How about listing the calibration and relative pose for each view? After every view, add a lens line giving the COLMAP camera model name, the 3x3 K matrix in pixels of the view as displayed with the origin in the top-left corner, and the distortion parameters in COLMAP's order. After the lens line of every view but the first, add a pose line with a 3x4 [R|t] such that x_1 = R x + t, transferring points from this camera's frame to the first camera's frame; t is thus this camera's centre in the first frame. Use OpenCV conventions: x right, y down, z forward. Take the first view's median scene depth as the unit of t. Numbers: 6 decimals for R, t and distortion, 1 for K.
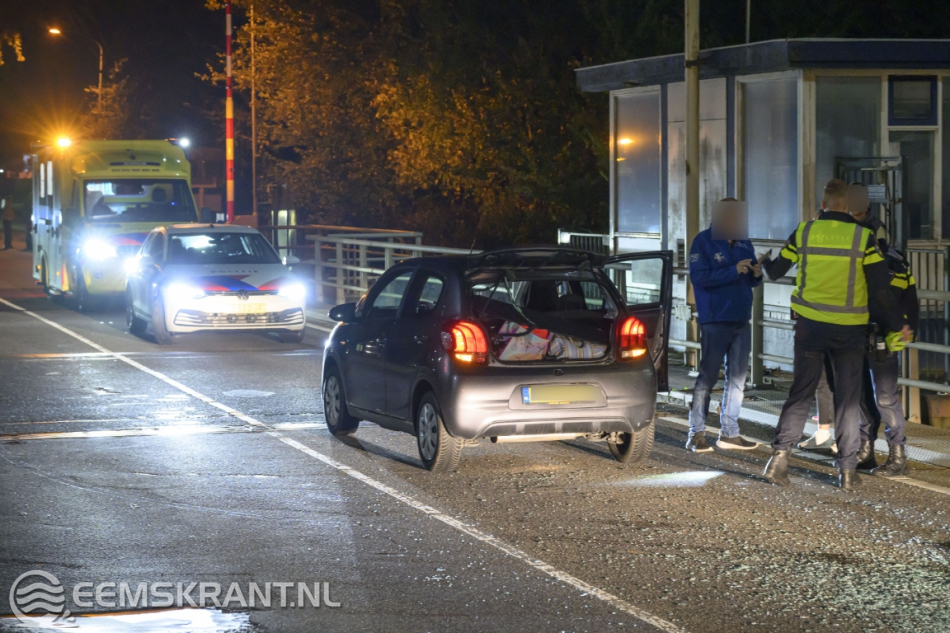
lens RADIAL K [[2089.9, 0, 475.0], [0, 2089.9, 316.9], [0, 0, 1]] dist [0.223833, 0.000000]
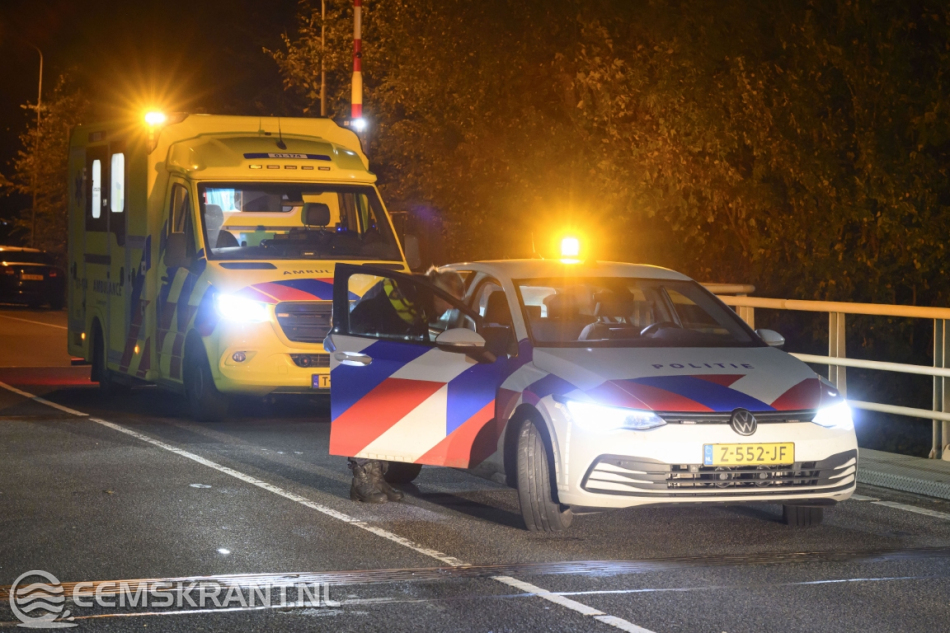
lens RADIAL K [[2237.8, 0, 475.0], [0, 2237.8, 315.3], [0, 0, 1]] dist [0.092376, 0.000000]
pose [[0.999001, 0.014216, 0.042371, -0.136728], [-0.012951, 0.999467, -0.029968, -0.013215], [-0.042775, 0.029389, 0.998652, 0.403779]]
